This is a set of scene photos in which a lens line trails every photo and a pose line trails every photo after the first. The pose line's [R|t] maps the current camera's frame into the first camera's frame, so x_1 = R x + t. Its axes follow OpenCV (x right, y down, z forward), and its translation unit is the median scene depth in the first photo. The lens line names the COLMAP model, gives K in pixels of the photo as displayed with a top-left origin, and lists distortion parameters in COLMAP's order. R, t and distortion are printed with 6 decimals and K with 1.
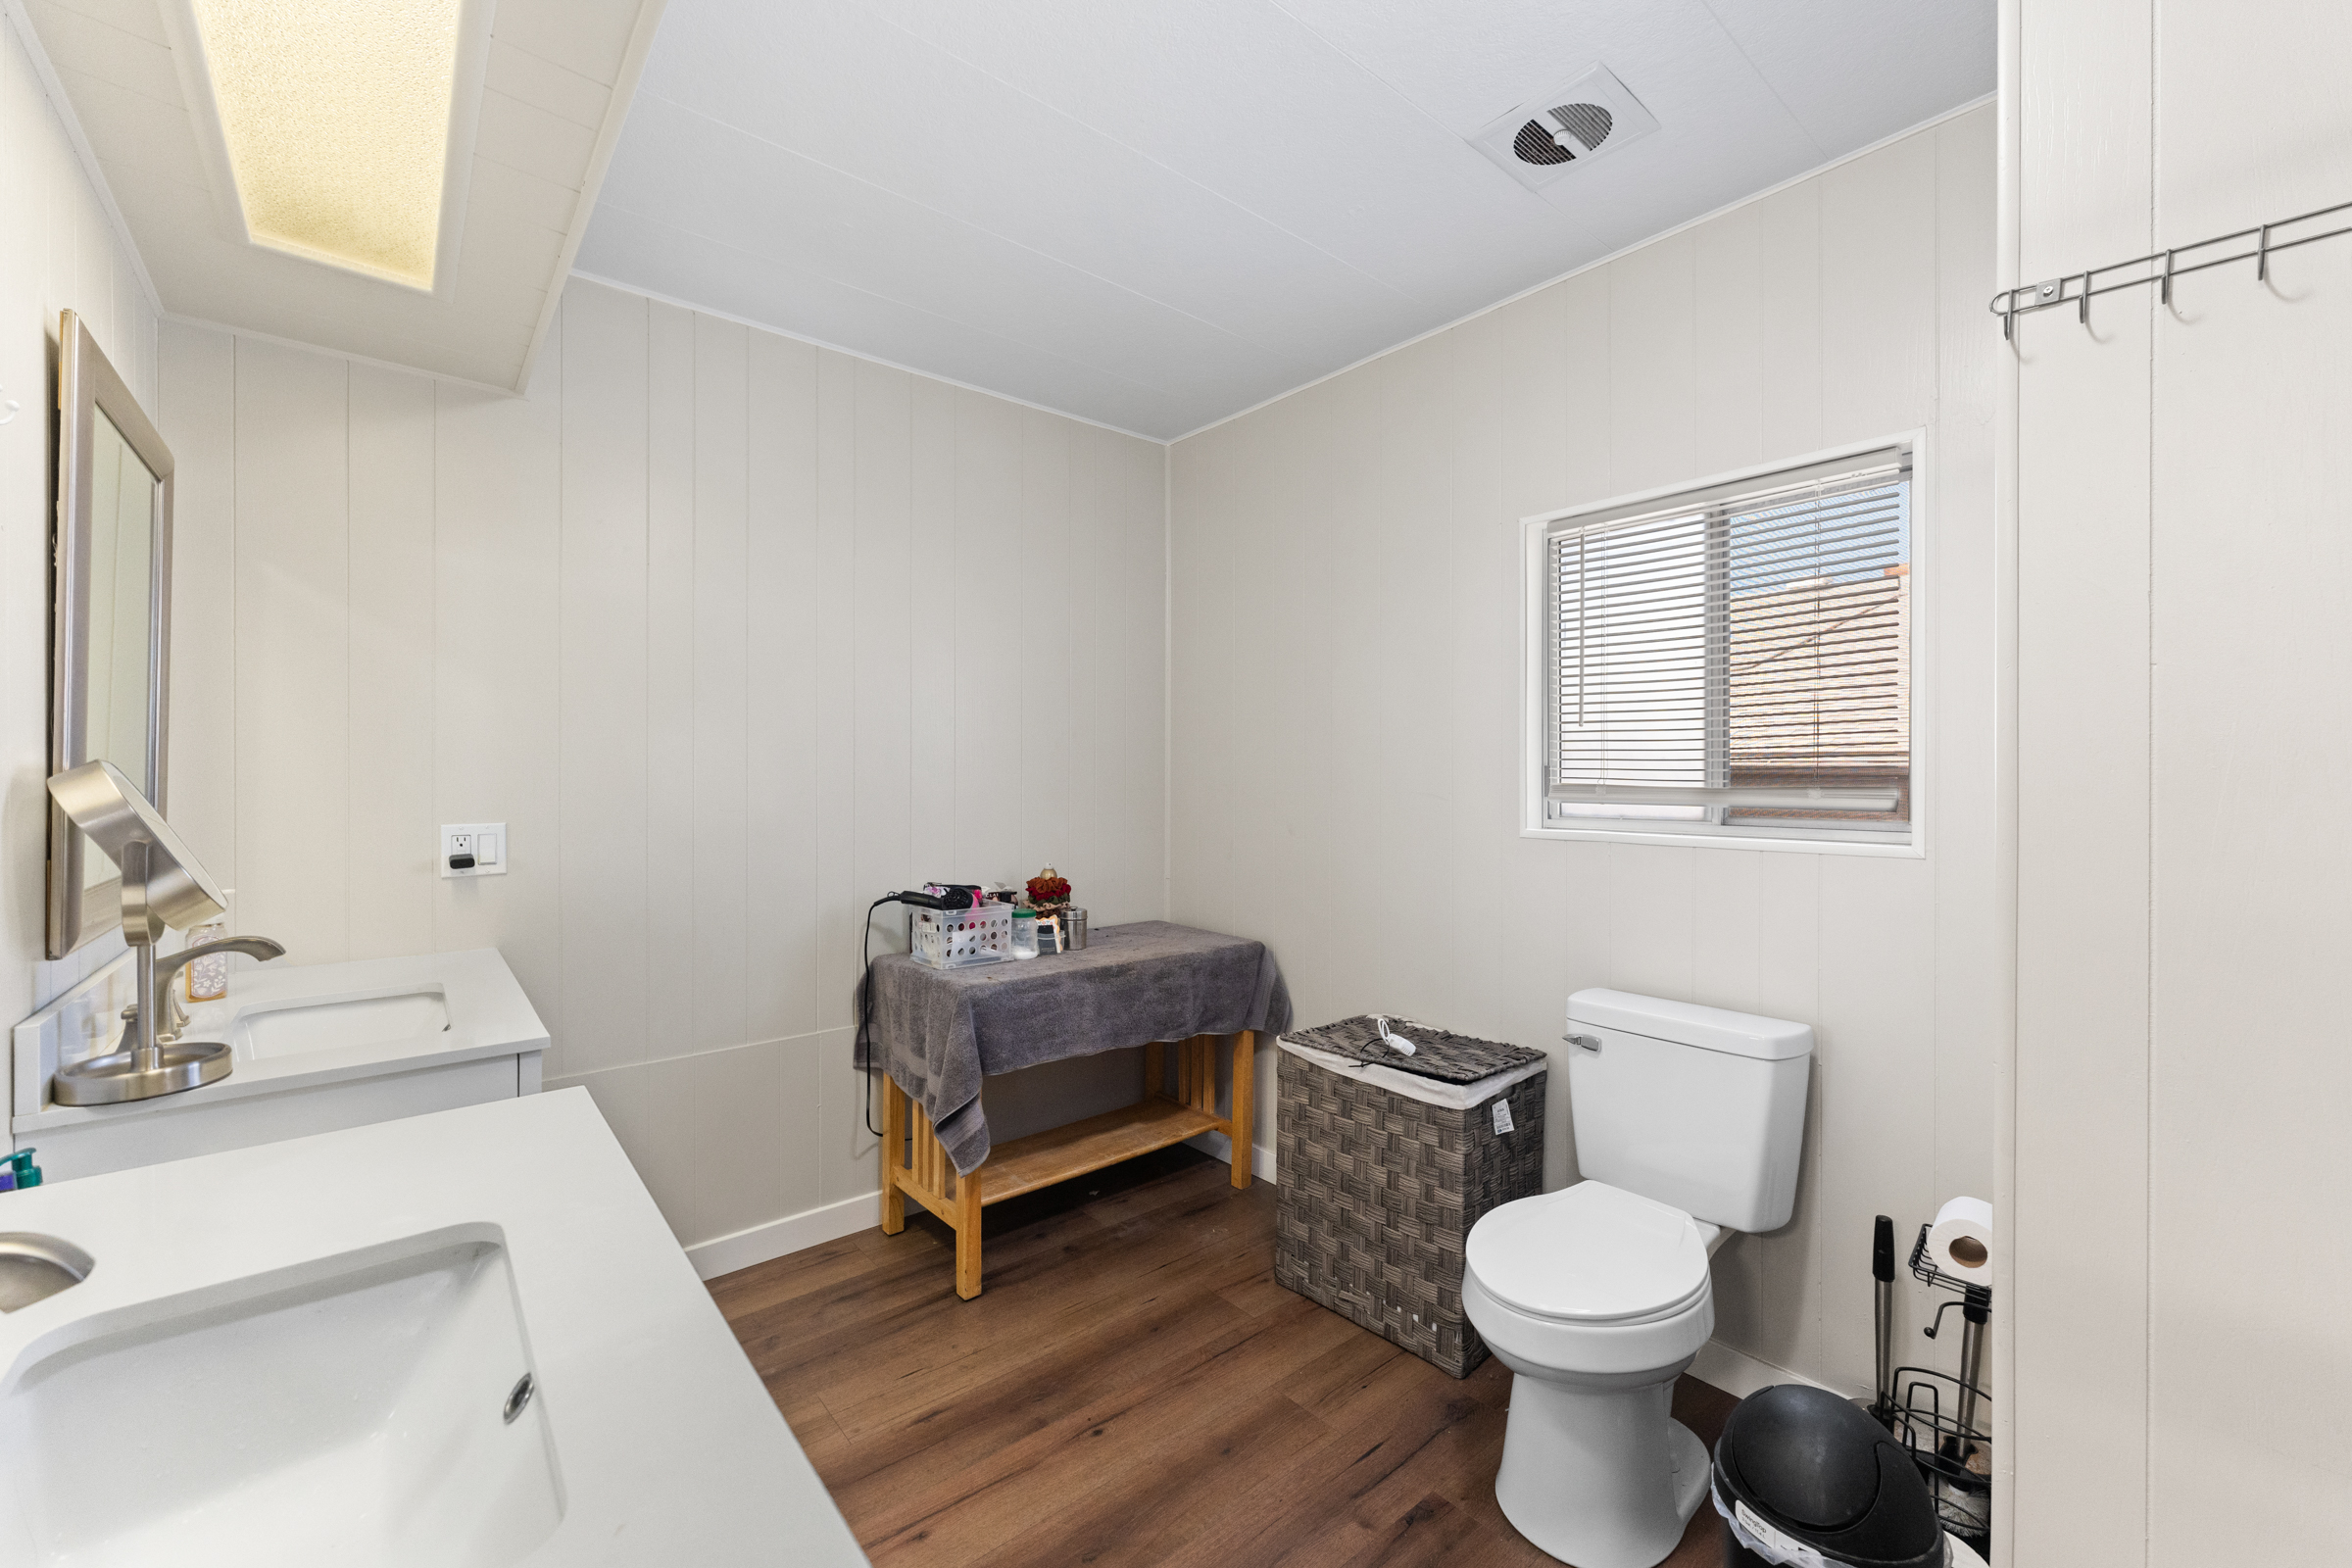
lens RADIAL K [[943.1, 0, 1172.4], [0, 943.1, 772.7], [0, 0, 1]] dist [-0.000961, -0.000093]
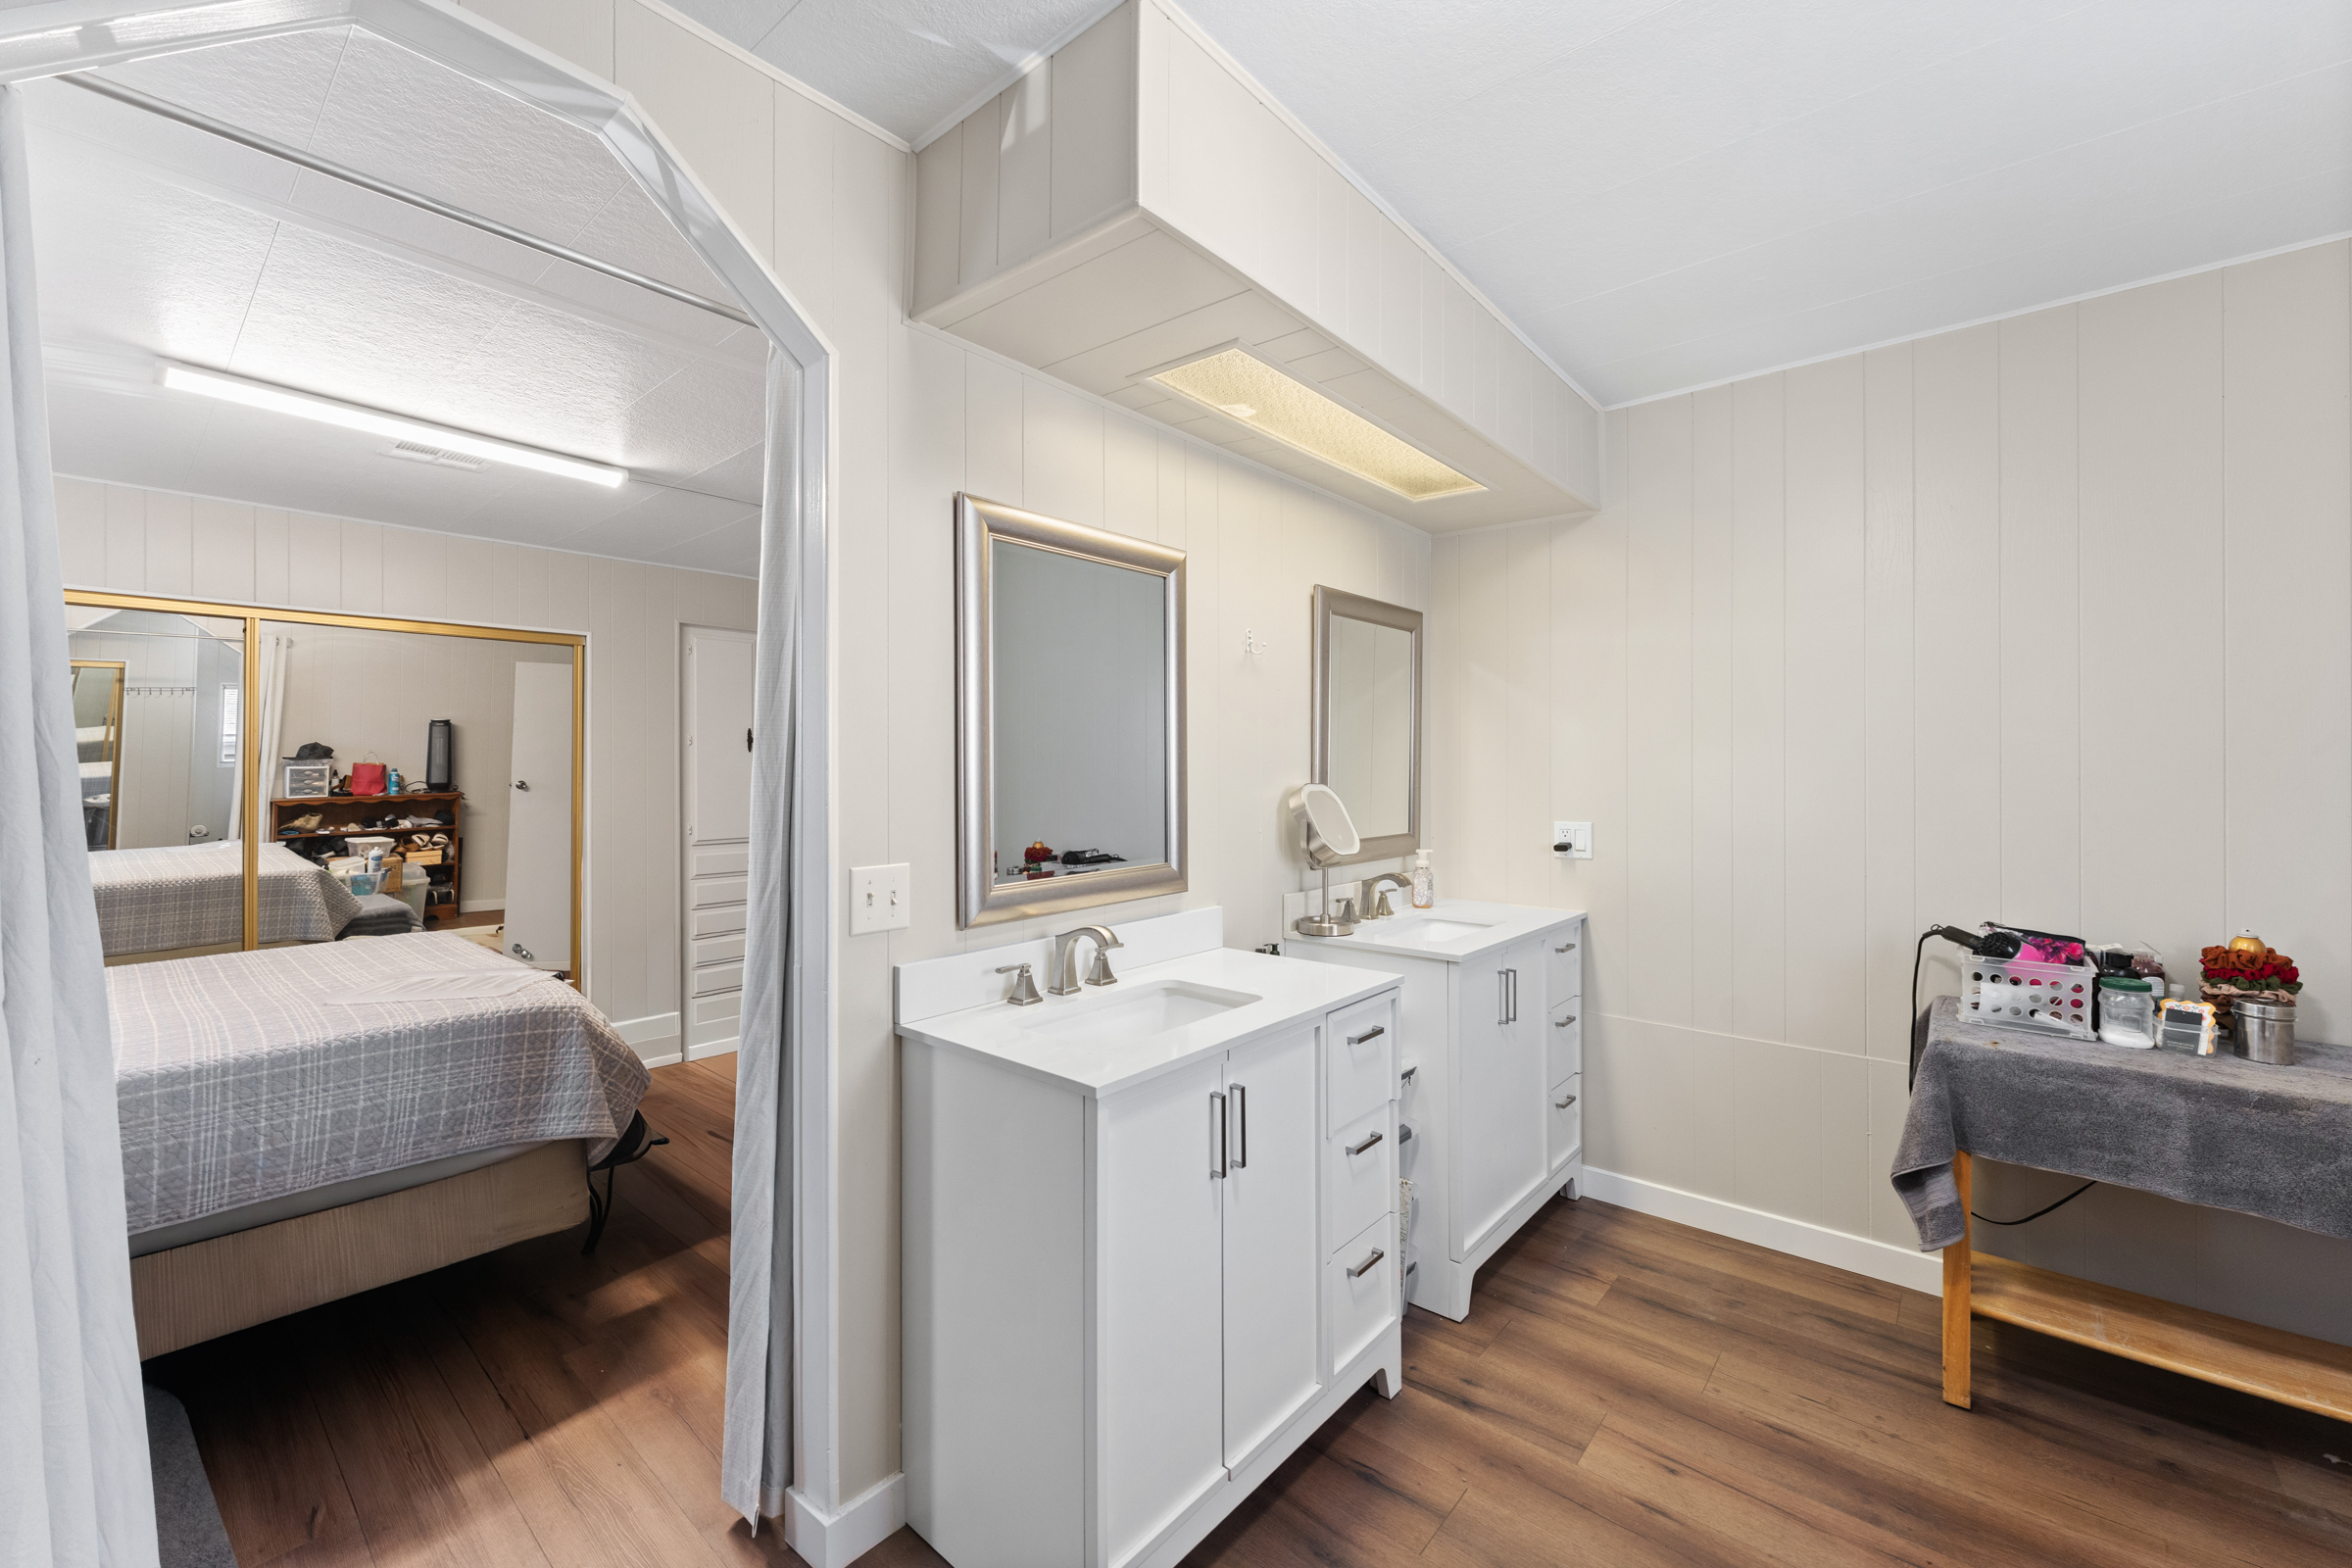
lens RADIAL K [[943.1, 0, 1165.7], [0, 943.1, 769.6], [0, 0, 1]] dist [-0.000961, -0.000093]
pose [[0.153750, 0.002120, -0.988108, 0.501612], [0.000148, 0.999998, 0.002168, -0.024536], [0.988110, -0.000480, 0.153749, 0.147482]]
